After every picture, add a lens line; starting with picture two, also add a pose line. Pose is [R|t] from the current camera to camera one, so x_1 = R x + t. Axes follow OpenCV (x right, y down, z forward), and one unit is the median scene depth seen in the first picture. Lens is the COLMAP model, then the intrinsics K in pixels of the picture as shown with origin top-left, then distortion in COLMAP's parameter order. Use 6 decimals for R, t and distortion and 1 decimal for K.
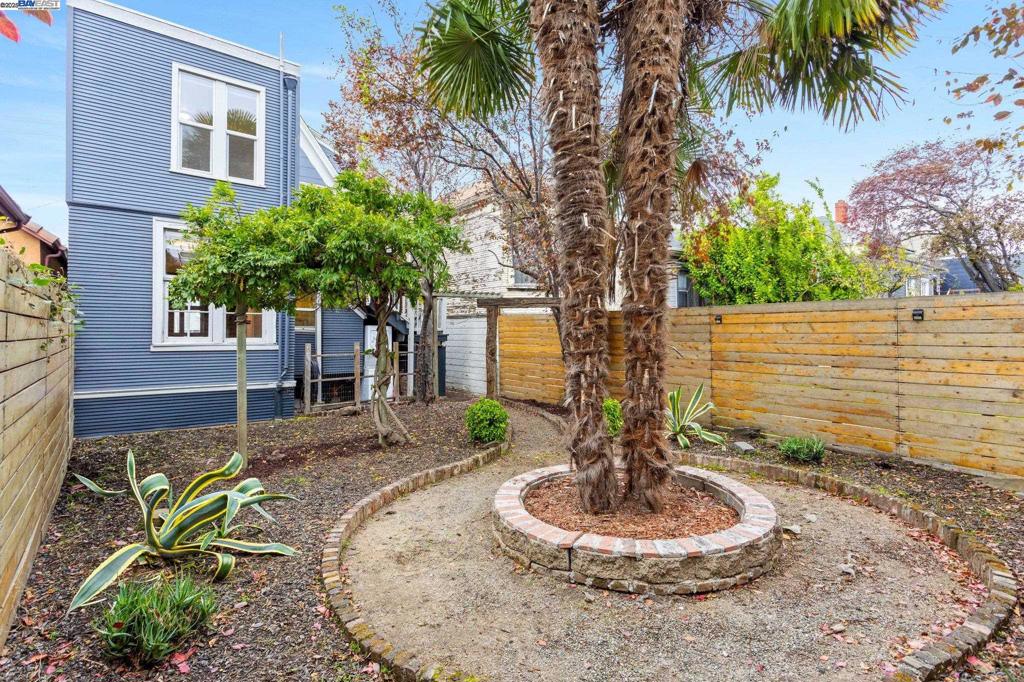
lens RADIAL K [[493.8, 0, 517.1], [0, 493.8, 338.4], [0, 0, 1]] dist [0.003154, 0.001179]
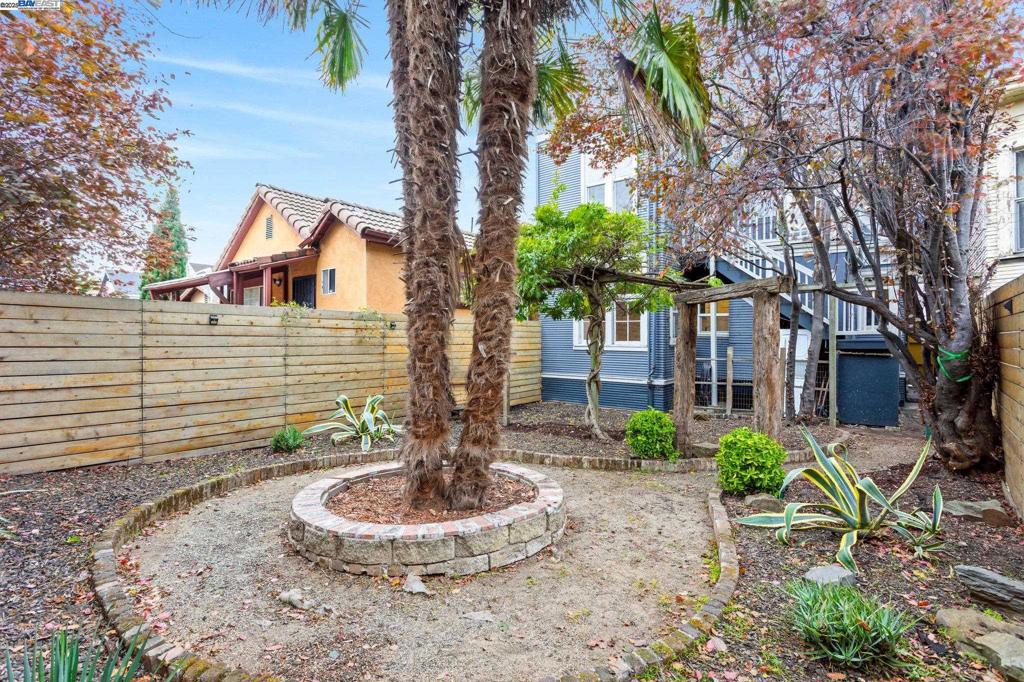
lens RADIAL K [[493.8, 0, 517.1], [0, 493.8, 338.4], [0, 0, 1]] dist [0.003154, 0.001179]
pose [[0.225231, -0.007124, -0.974279, 0.590356], [-0.008612, 0.999920, -0.009303, 0.004731], [0.974267, 0.010486, 0.225151, 0.432310]]
